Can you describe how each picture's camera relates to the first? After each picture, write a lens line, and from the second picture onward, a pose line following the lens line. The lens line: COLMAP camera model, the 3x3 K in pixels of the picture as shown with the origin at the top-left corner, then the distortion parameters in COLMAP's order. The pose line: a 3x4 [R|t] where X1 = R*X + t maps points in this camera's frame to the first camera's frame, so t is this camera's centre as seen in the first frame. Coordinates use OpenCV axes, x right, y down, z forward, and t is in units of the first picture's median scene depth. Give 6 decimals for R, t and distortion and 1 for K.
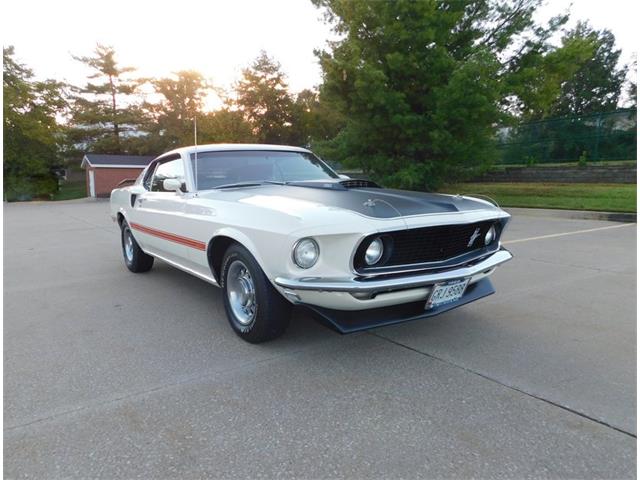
lens RADIAL K [[462.2, 0, 285.2], [0, 462.2, 240.9], [0, 0, 1]] dist [0.000478, 0.004931]
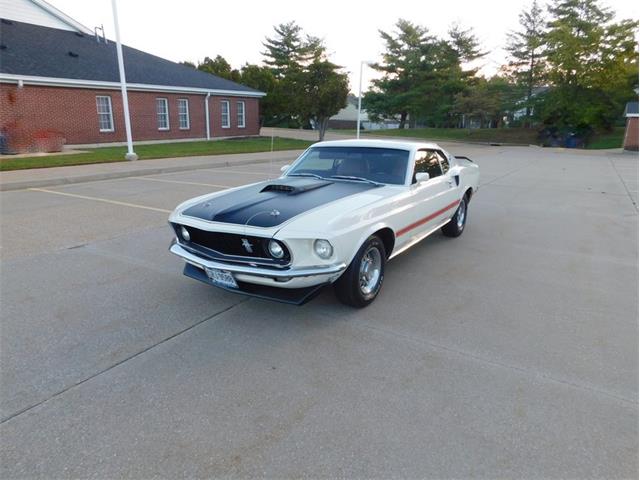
lens RADIAL K [[428.4, 0, 320.0], [0, 428.4, 242.0], [0, 0, 1]] dist [-0.073449, 0.071494]
pose [[0.423950, 0.269325, -0.864714, 0.100879], [-0.136513, 0.962856, 0.232964, -0.021069], [0.895338, 0.019280, 0.444970, 0.045873]]
